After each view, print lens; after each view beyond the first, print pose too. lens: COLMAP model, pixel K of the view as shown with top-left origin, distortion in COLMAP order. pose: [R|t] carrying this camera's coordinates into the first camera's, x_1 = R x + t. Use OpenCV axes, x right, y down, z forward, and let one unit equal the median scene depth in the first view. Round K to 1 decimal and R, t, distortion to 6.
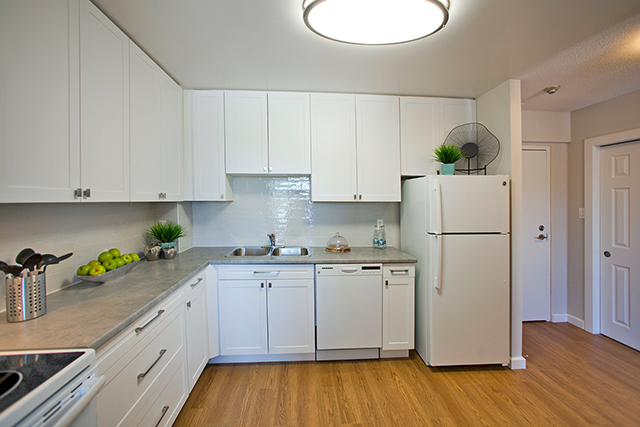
lens RADIAL K [[262.0, 0, 319.5], [0, 262.0, 198.8], [0, 0, 1]] dist [-0.000693, -0.000023]
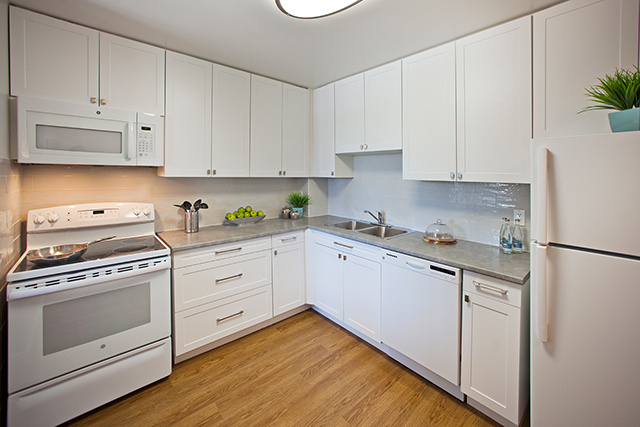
lens RADIAL K [[259.6, 0, 321.4], [0, 259.6, 180.8], [0, 0, 1]] dist [-0.000044, 0.000190]
pose [[0.616229, 0.023376, -0.787220, 0.561607], [-0.011840, 0.999721, 0.020418, -0.000020], [0.787478, -0.003261, 0.616334, 0.280911]]
